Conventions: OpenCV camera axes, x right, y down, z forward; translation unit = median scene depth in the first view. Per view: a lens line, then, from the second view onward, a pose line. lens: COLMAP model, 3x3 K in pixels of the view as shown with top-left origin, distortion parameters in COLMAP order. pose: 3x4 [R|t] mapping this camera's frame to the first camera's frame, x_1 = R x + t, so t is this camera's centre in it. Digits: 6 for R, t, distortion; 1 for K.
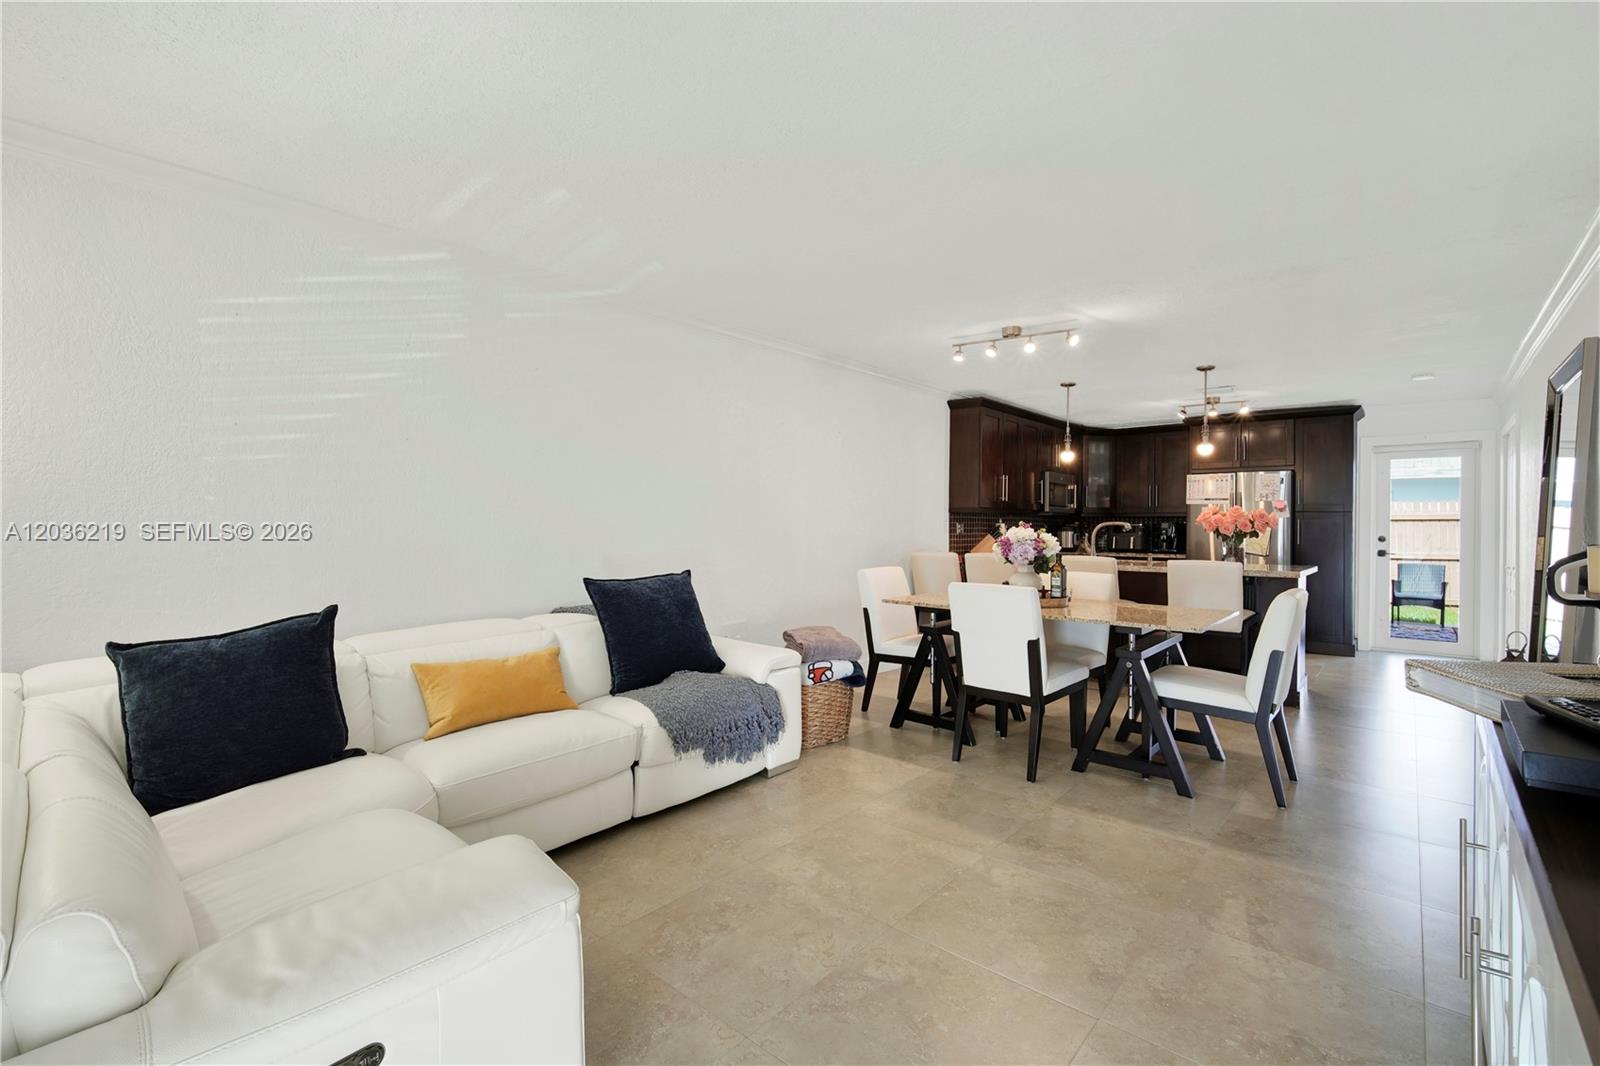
lens RADIAL K [[700.5, 0, 805.4], [0, 700.5, 526.4], [0, 0, 1]] dist [-0.010974, 0.000157]
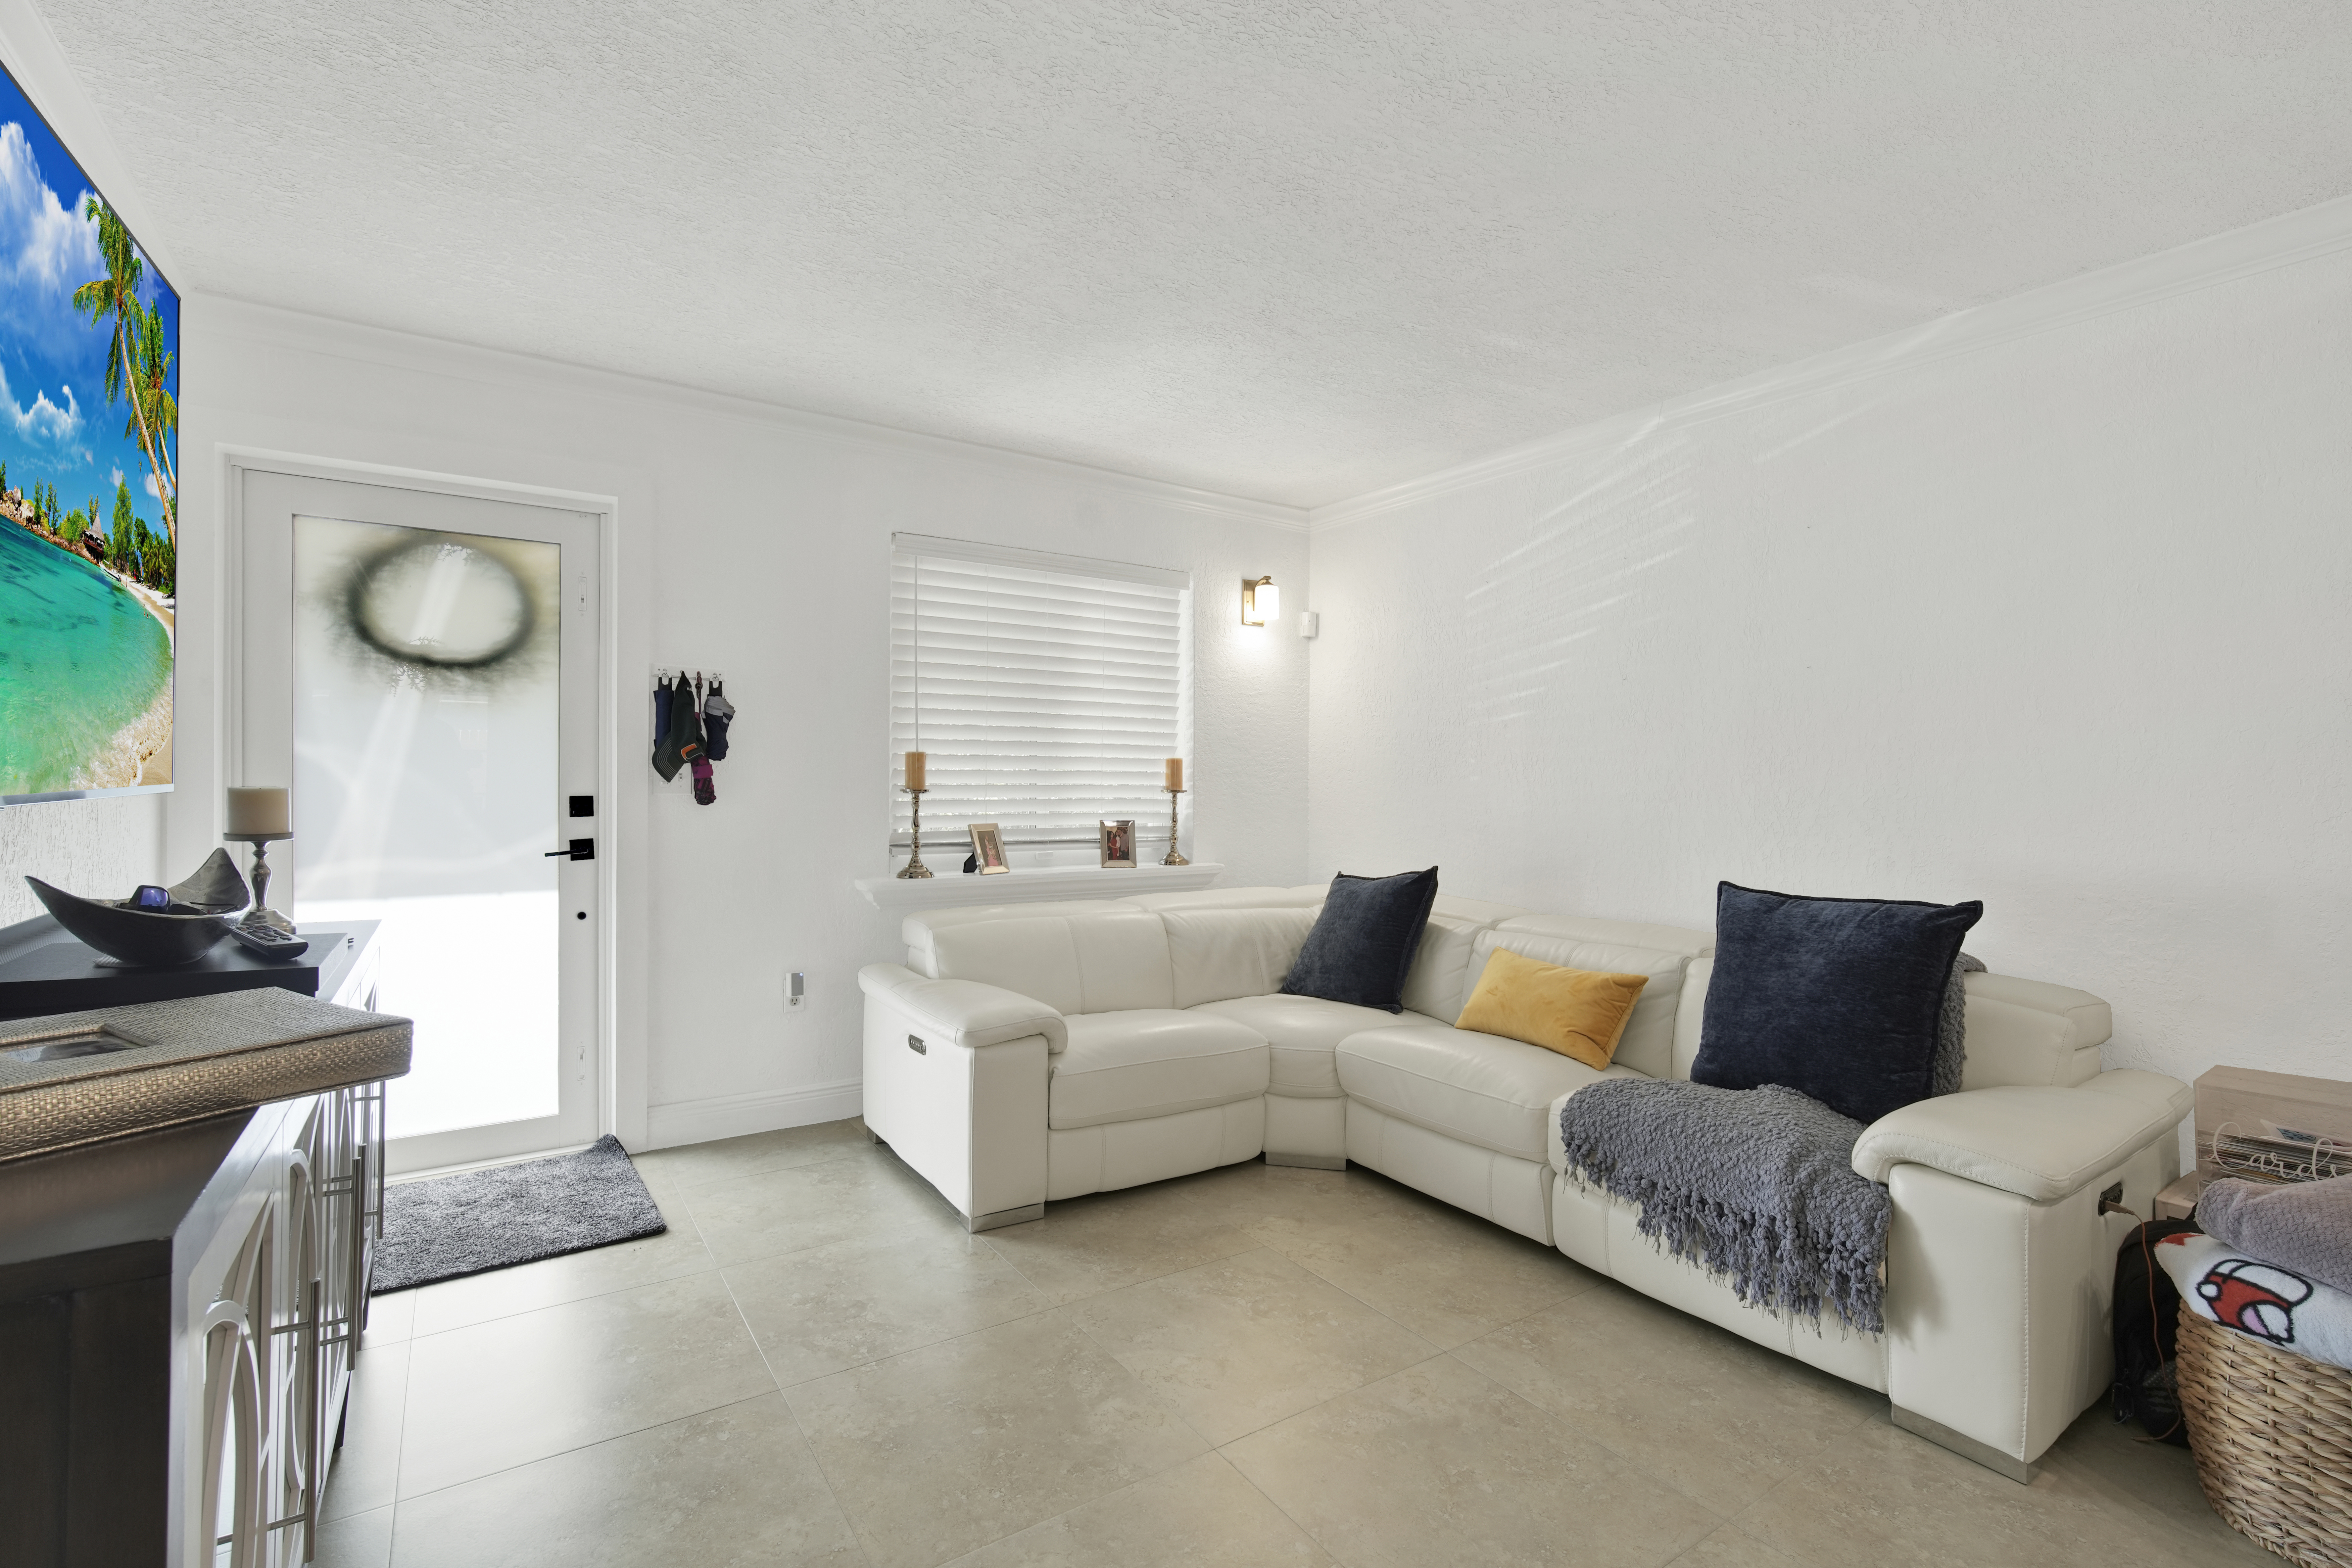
lens RADIAL K [[1041.3, 0, 1183.8], [0, 1041.3, 736.8], [0, 0, 1]] dist [-0.013513, 0.003546]
pose [[-0.242209, -0.037927, -0.969483, 0.353470], [-0.022004, 0.999193, -0.033592, -0.005202], [0.969975, 0.013196, -0.242848, 0.407257]]
